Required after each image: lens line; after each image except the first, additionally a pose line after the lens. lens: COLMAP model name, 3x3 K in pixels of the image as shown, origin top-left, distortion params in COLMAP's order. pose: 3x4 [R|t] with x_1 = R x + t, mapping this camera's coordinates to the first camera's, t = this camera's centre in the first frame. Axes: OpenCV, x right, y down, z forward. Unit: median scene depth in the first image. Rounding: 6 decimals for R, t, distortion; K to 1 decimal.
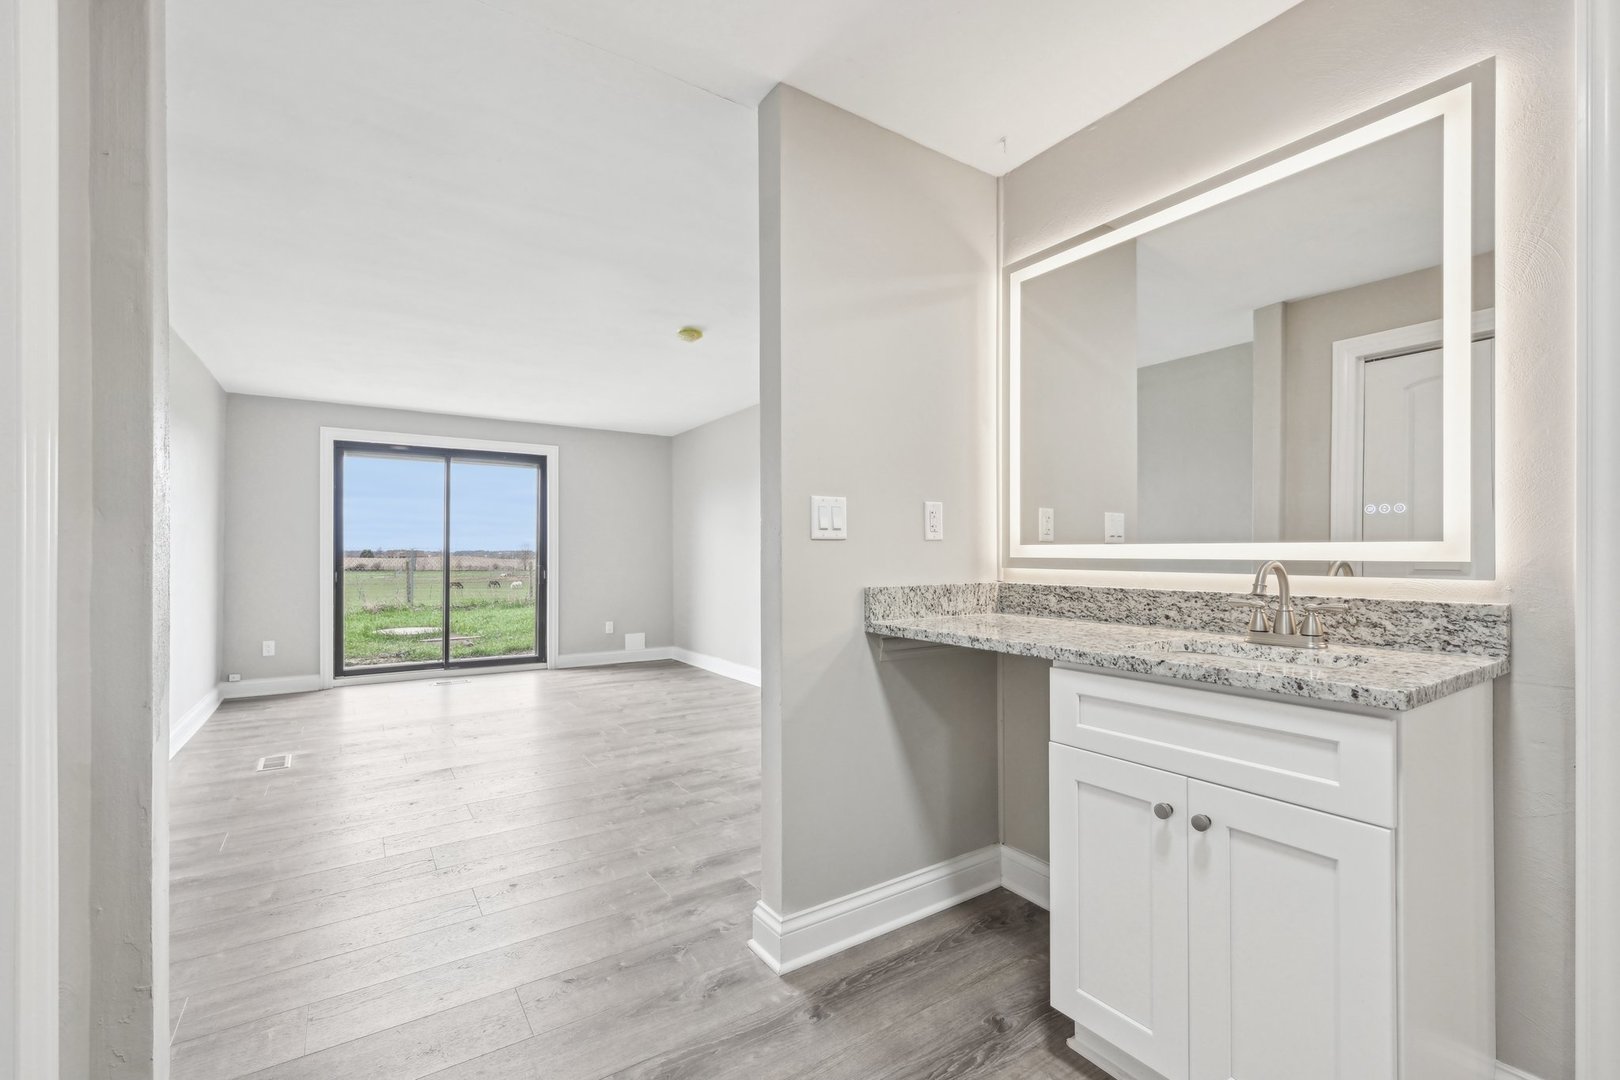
lens RADIAL K [[687.8, 0, 818.0], [0, 687.8, 550.1], [0, 0, 1]] dist [-0.005785, -0.000340]
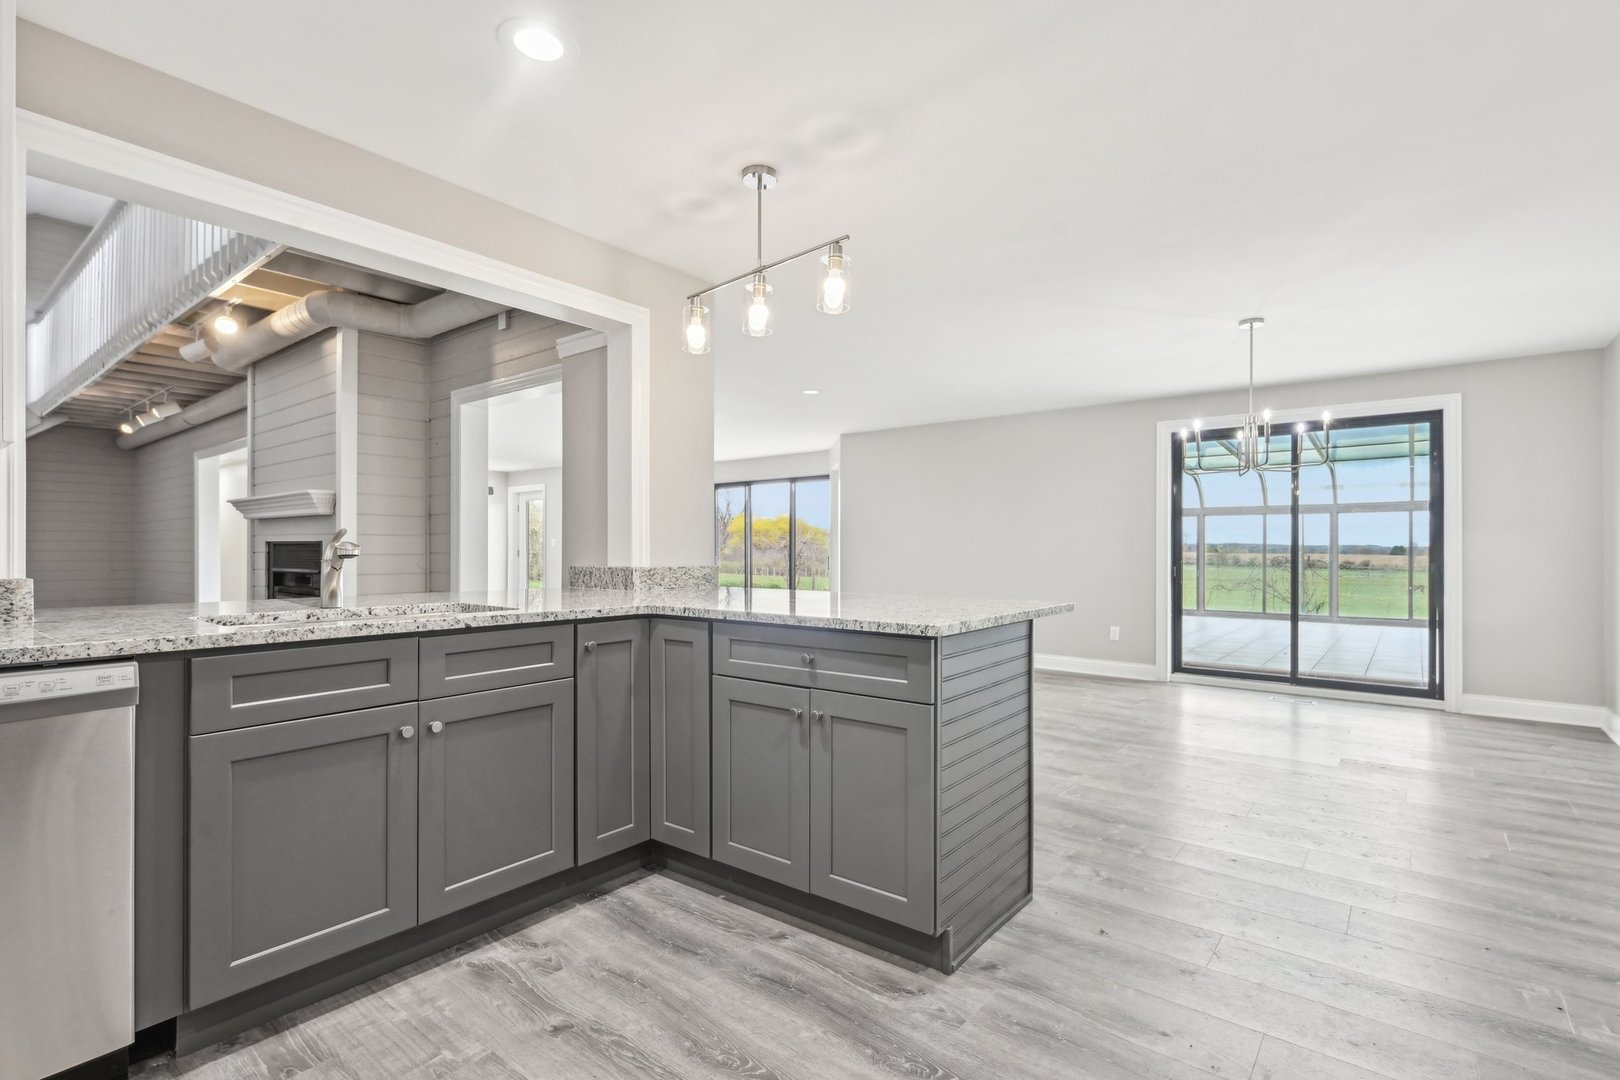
lens RADIAL K [[759.2, 0, 802.5], [0, 759.2, 542.4], [0, 0, 1]] dist [-0.001125, -0.000085]
pose [[0.294361, -0.005648, -0.955678, 0.170671], [0.000815, 0.999984, -0.005659, 0.004084], [0.955694, 0.000887, 0.294361, 0.160083]]
